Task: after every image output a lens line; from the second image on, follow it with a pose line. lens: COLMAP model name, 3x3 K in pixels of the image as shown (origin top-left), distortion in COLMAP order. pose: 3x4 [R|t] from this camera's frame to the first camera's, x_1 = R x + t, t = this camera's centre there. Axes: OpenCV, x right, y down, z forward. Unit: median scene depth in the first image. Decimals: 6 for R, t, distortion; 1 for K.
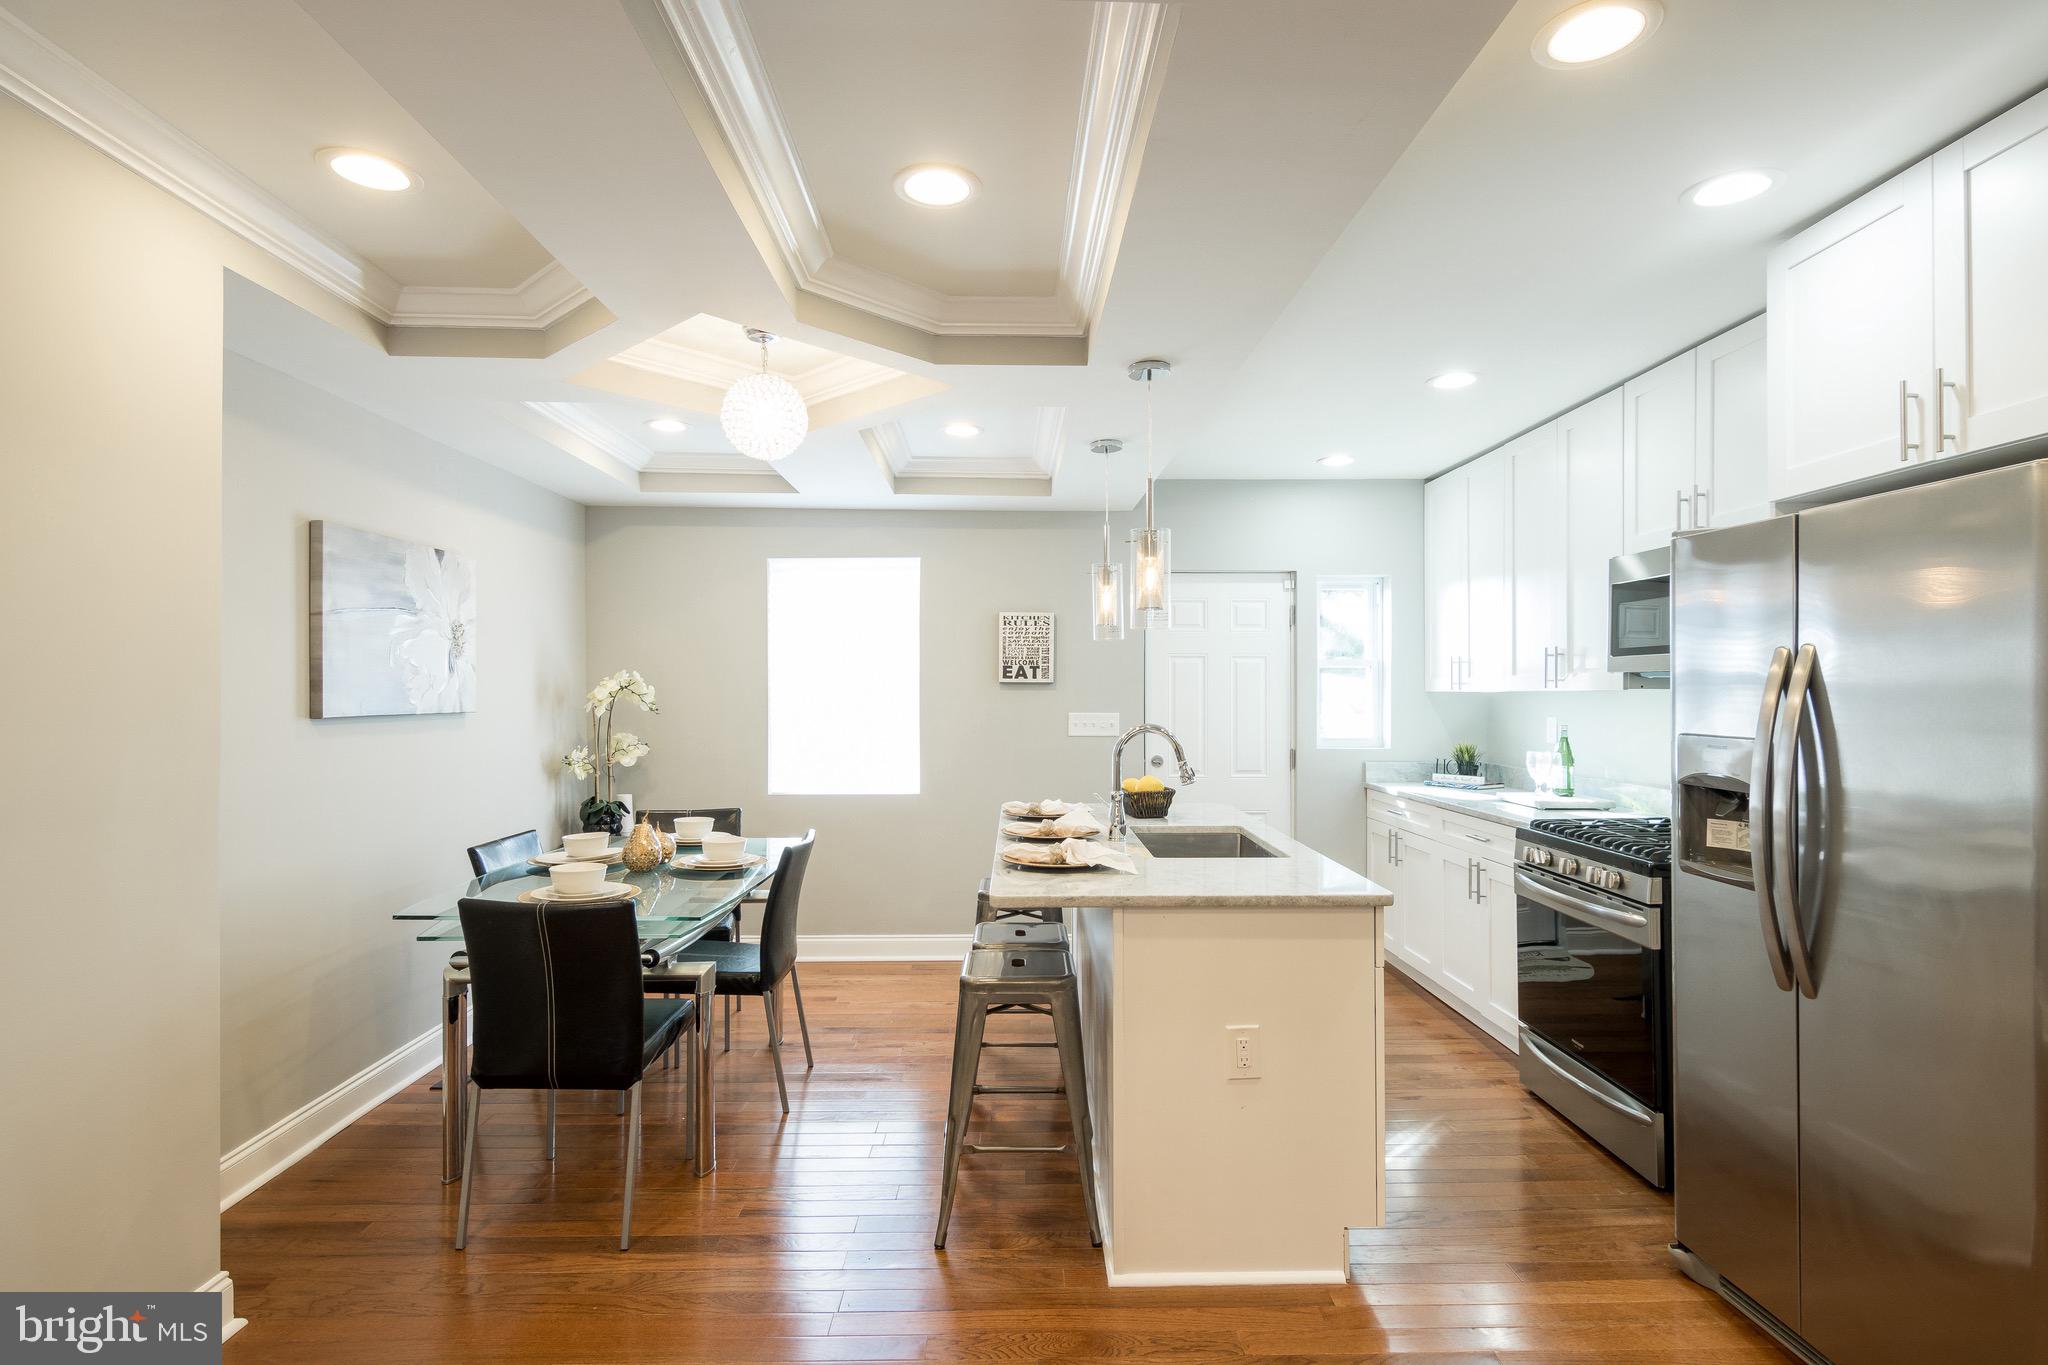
lens RADIAL K [[1030.0, 0, 1030.9], [0, 1030.0, 691.4], [0, 0, 1]] dist [0.024954, -0.012376]
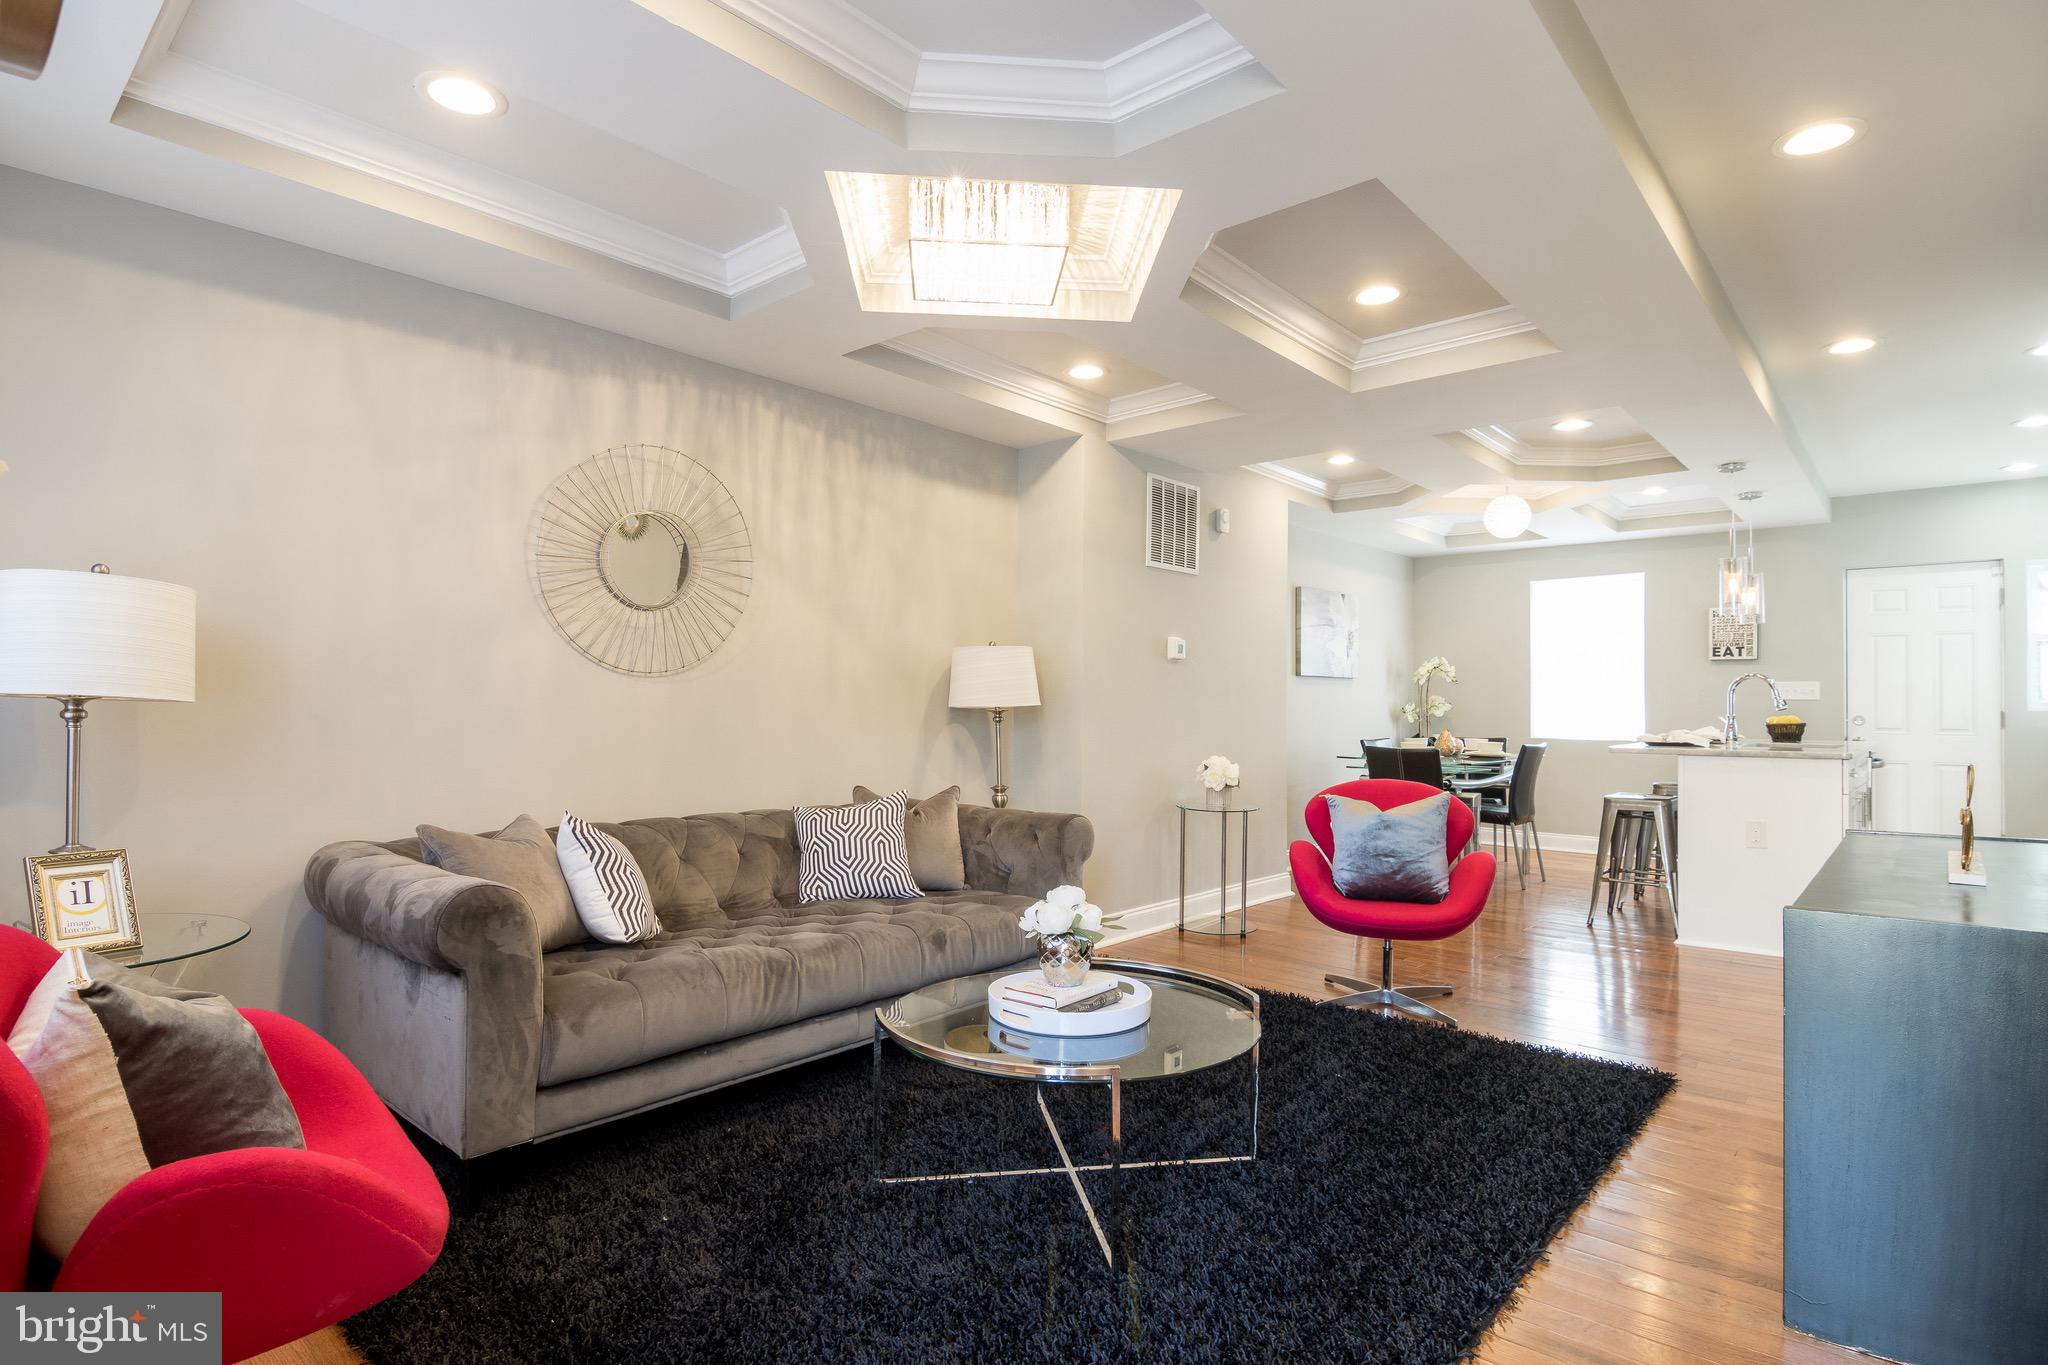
lens RADIAL K [[1051.3, 0, 1039.3], [0, 1051.3, 693.3], [0, 0, 1]] dist [0.007304, -0.016841]
pose [[0.738000, -0.003709, -0.674791, 0.321124], [-0.004091, 0.999942, -0.009971, 0.067466], [0.674789, 0.010119, 0.737942, -0.788237]]
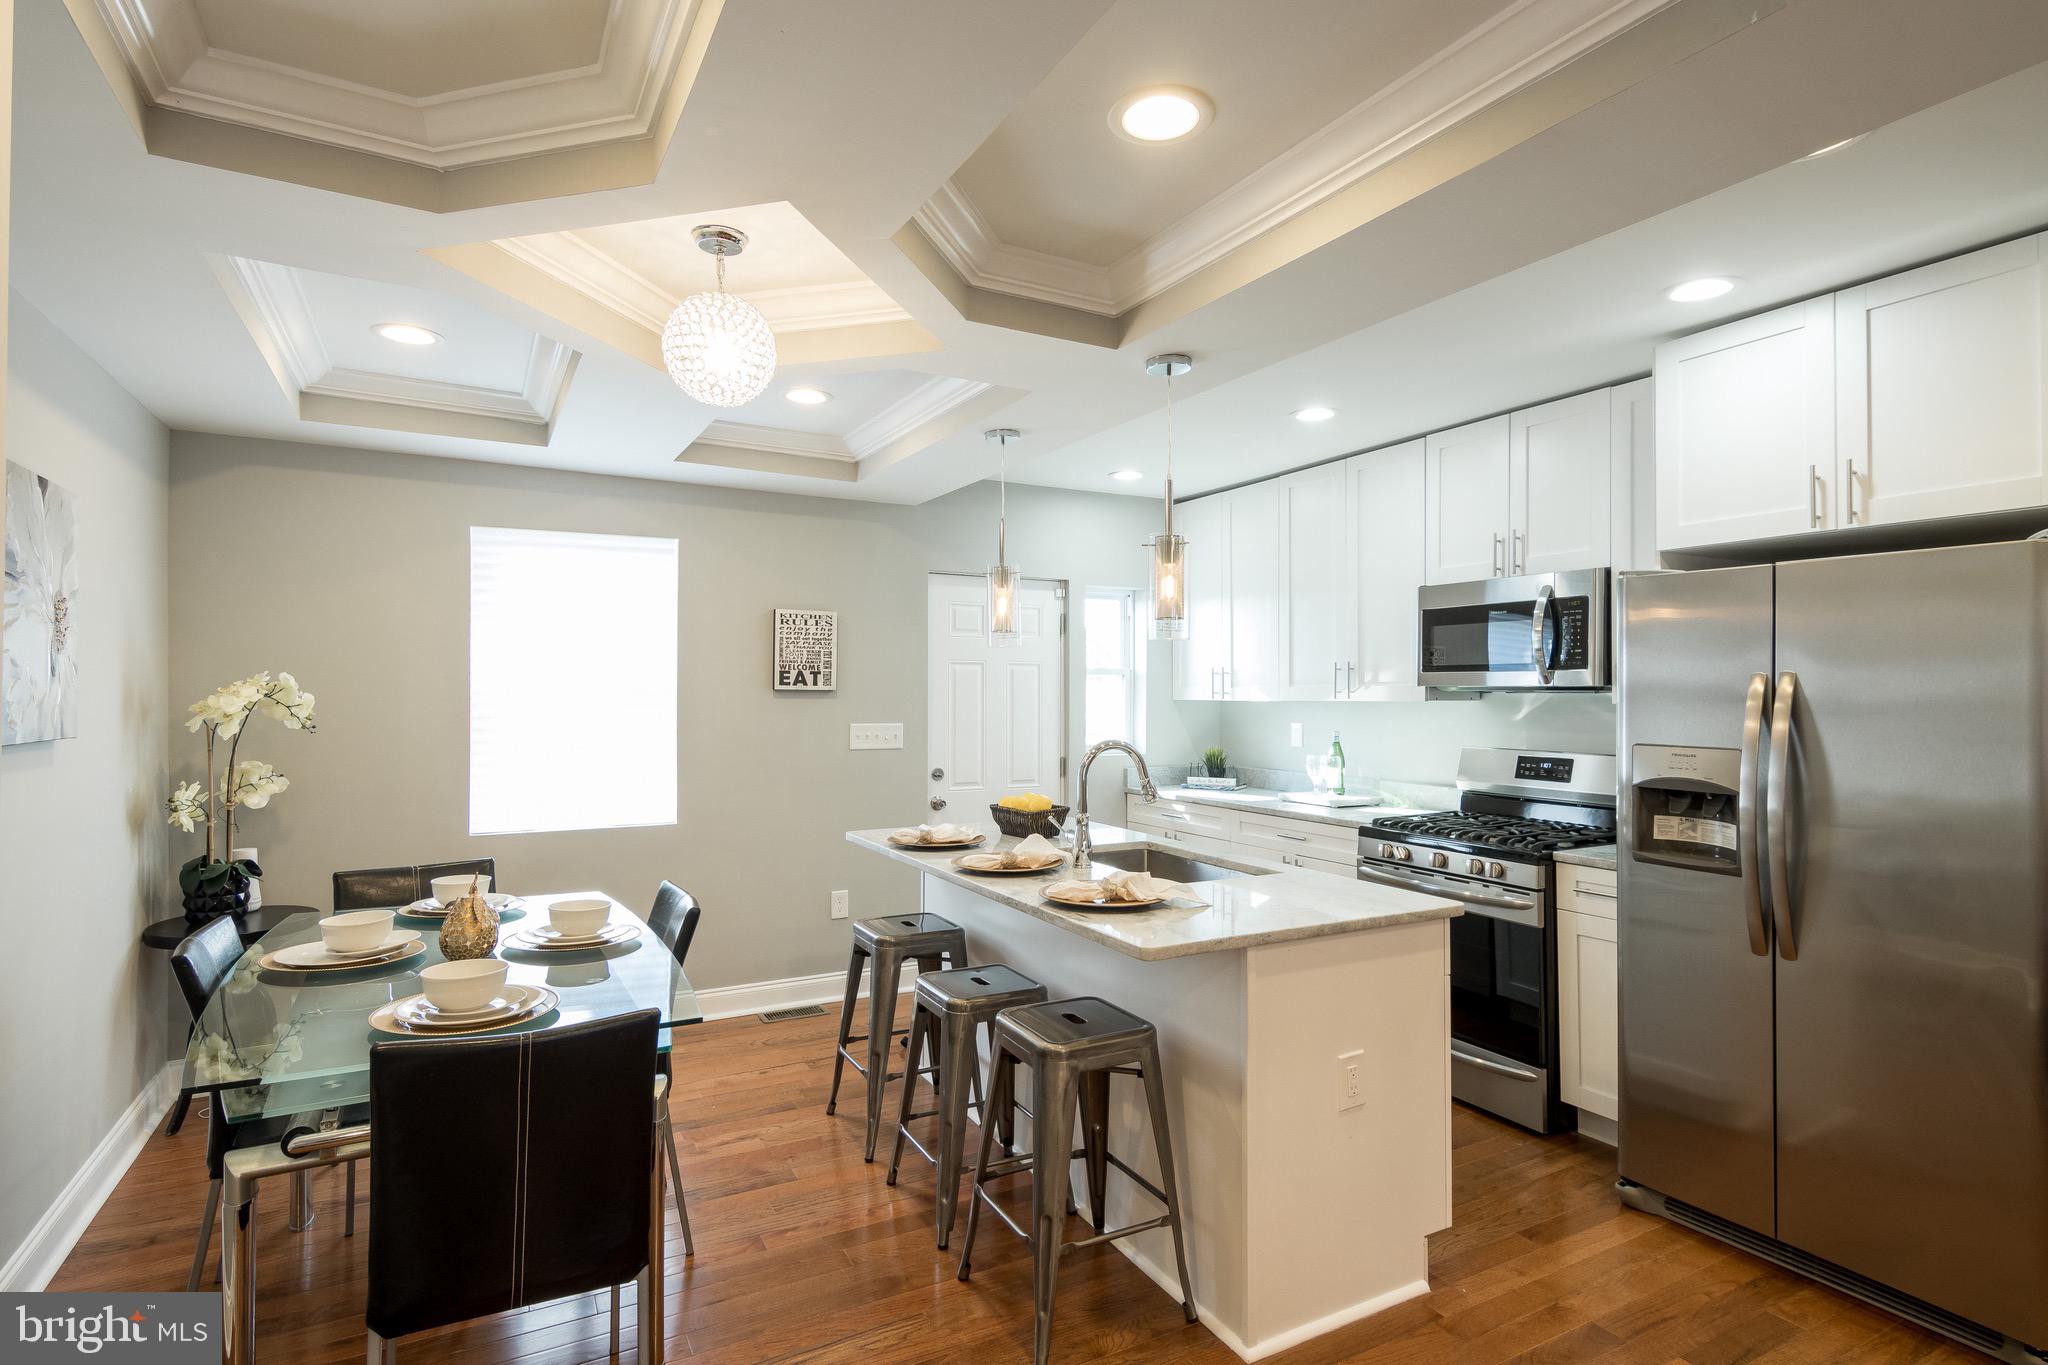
lens RADIAL K [[1030.0, 0, 1031.3], [0, 1030.0, 681.6], [0, 0, 1]] dist [0.024954, -0.012376]
pose [[0.886912, 0.007397, 0.461879, -0.306504], [-0.002929, 0.999942, -0.010389, -0.009166], [-0.461929, 0.007861, 0.886882, 0.161900]]
